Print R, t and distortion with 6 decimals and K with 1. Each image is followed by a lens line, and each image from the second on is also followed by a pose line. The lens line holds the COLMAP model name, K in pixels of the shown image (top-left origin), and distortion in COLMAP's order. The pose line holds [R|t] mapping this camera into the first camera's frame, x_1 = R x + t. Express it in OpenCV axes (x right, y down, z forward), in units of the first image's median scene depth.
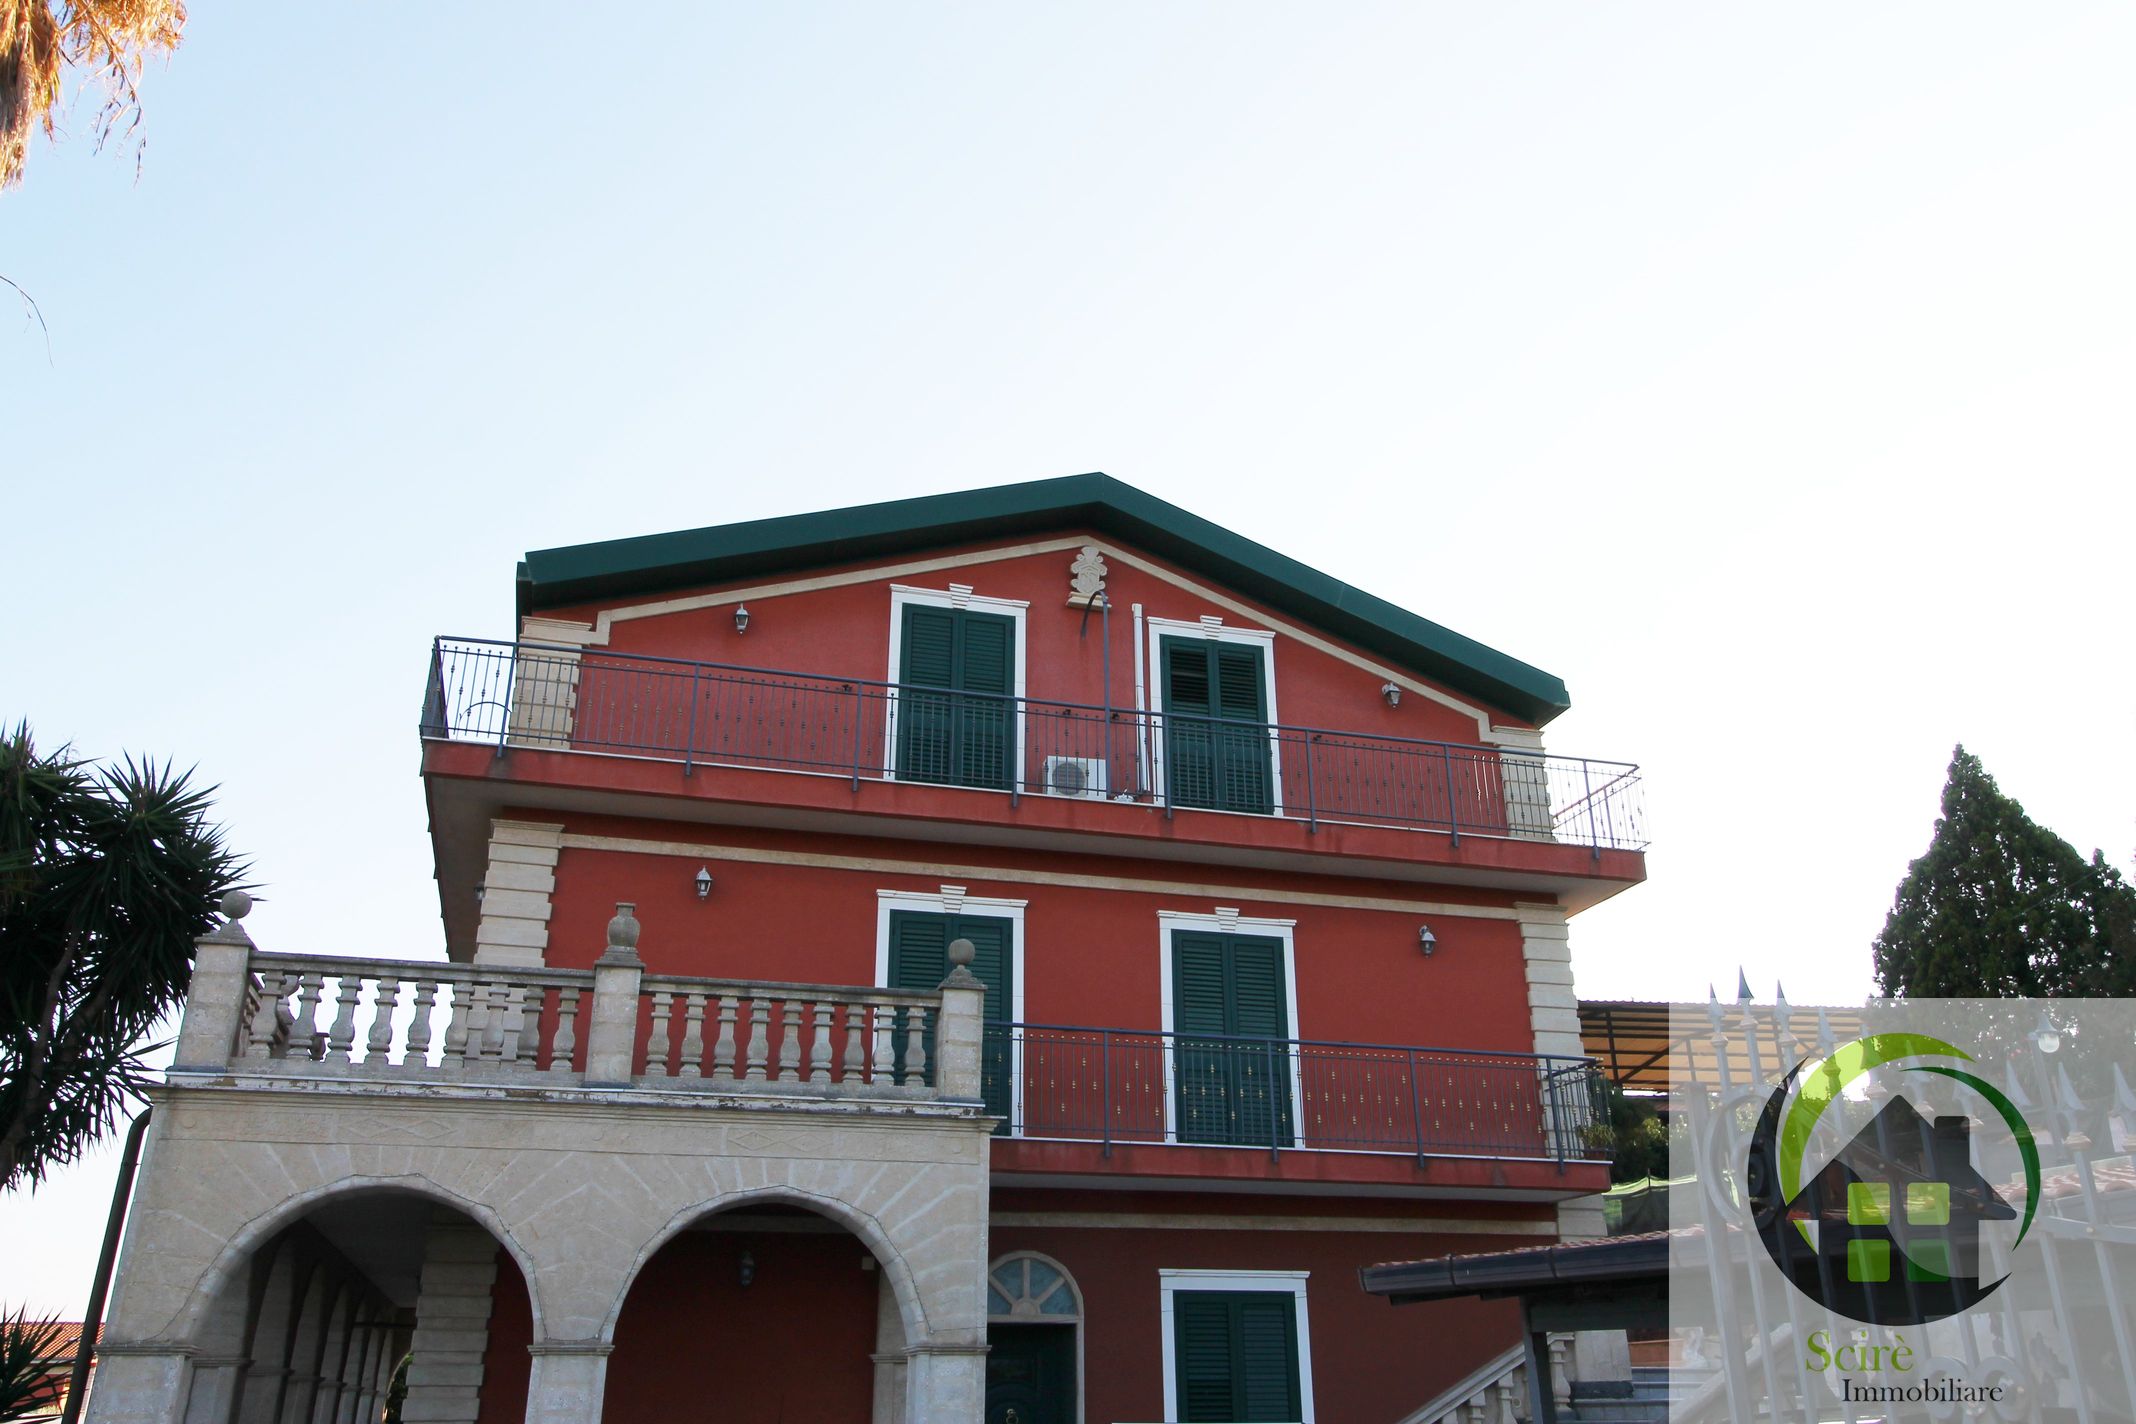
lens RADIAL K [[1633.1, 0, 1070.6], [0, 1633.1, 710.4], [0, 0, 1]] dist [0.008162, -0.002686]
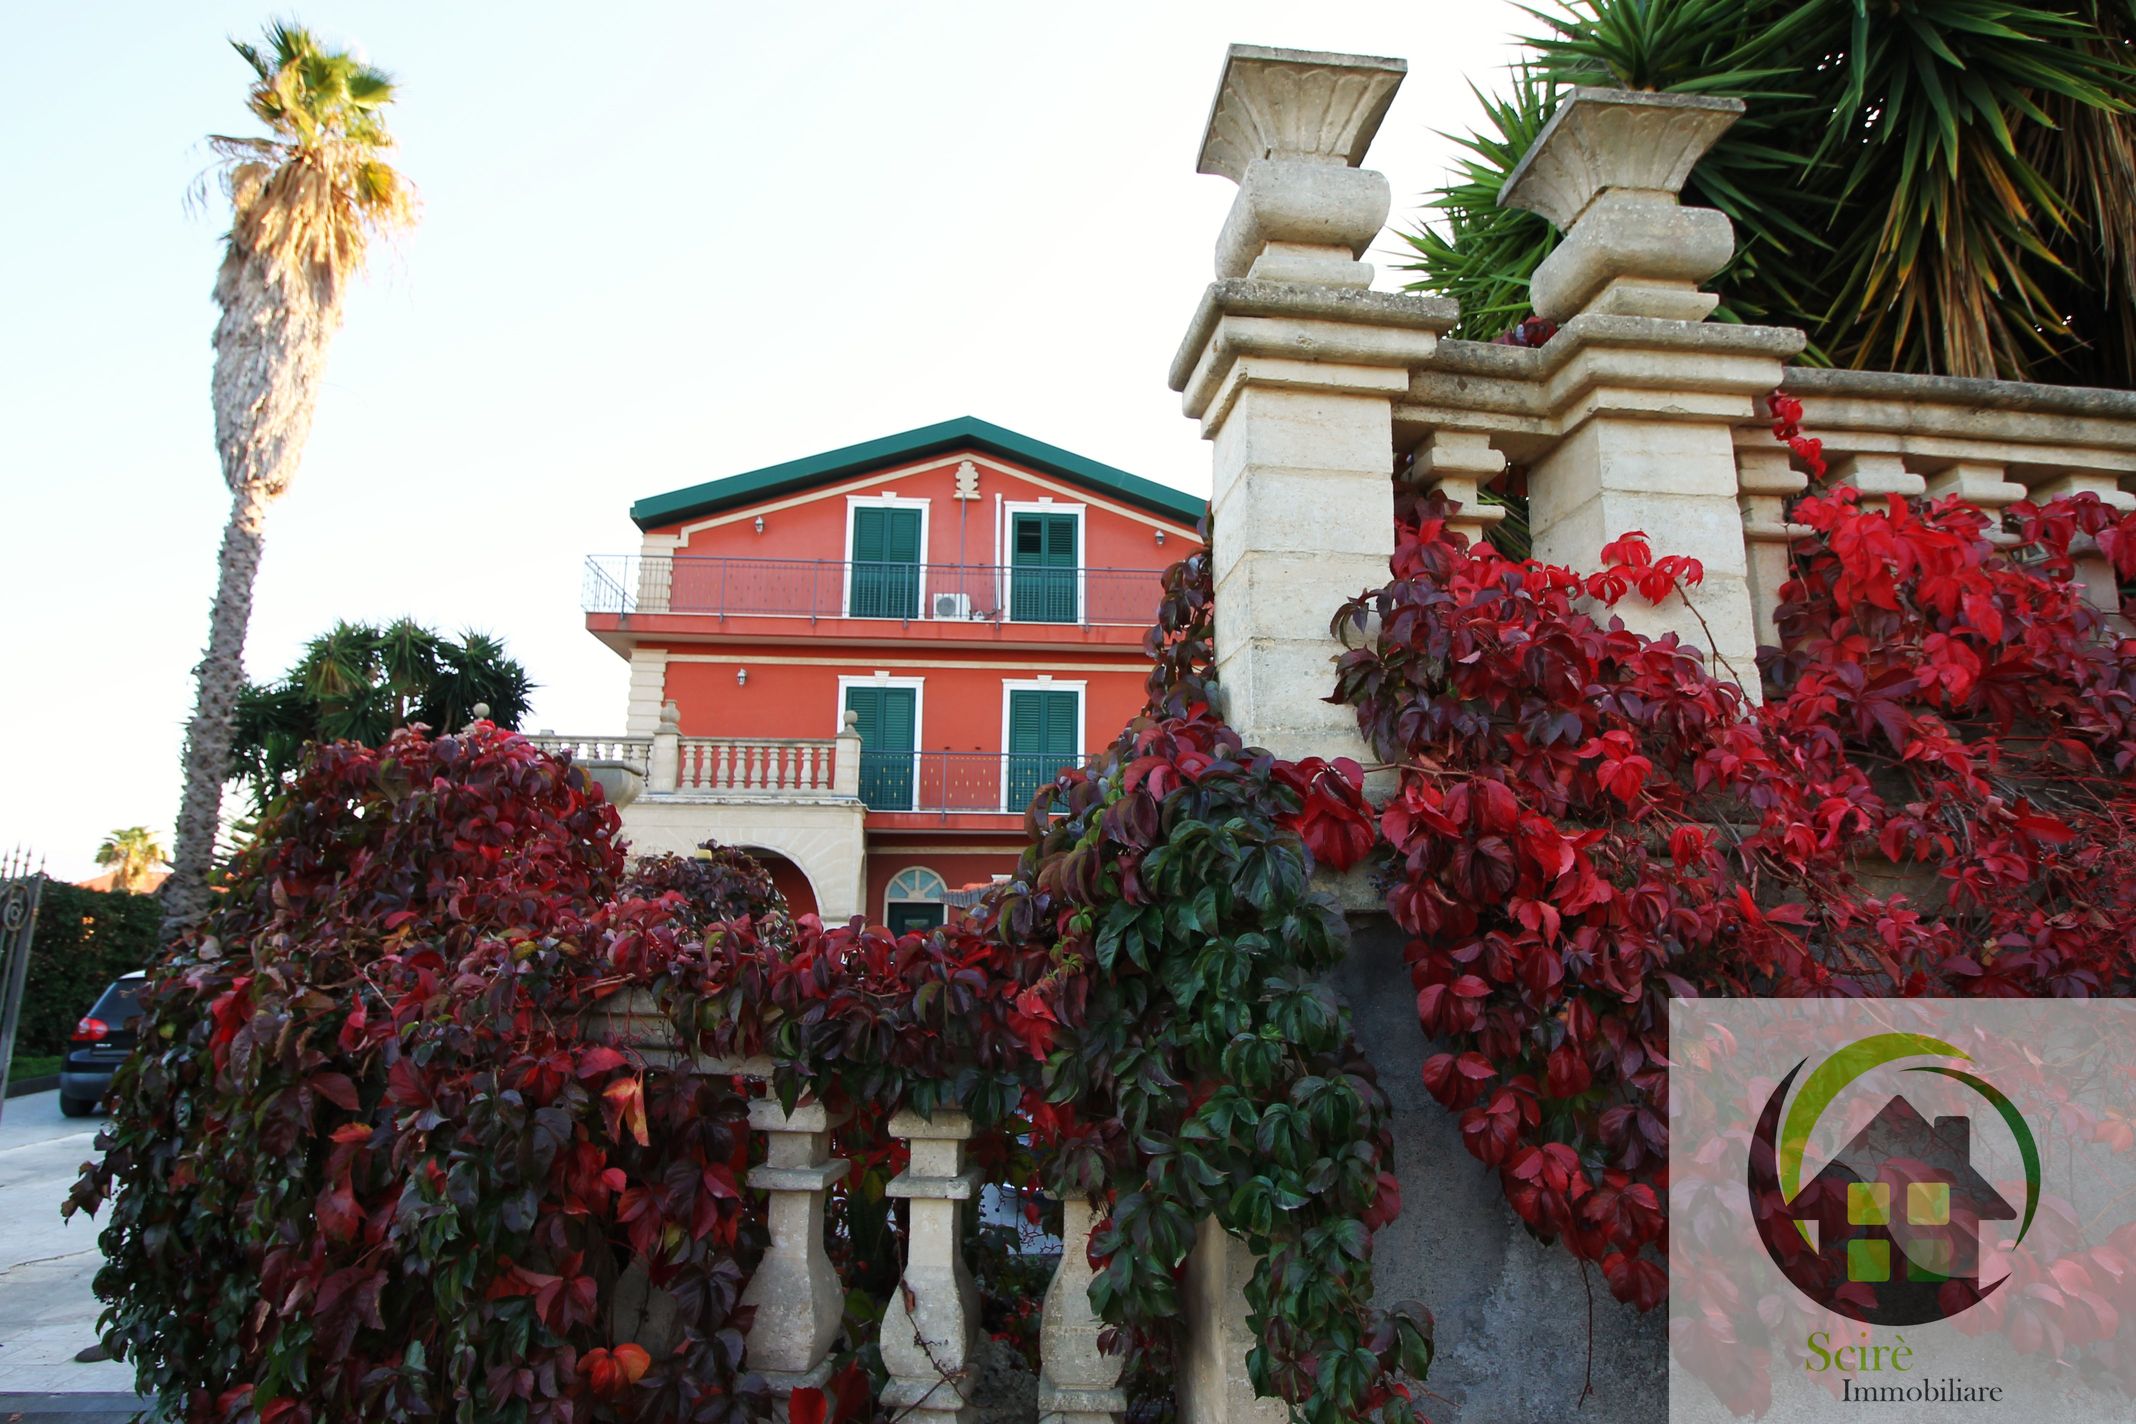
lens RADIAL K [[1190.2, 0, 1068.1], [0, 1190.2, 714.7], [0, 0, 1]] dist [0.006357, 0.000181]
pose [[0.977172, -0.020771, -0.211430, 0.389605], [0.068051, 0.973374, 0.218888, -0.114635], [0.201254, -0.228279, 0.952568, -0.208517]]
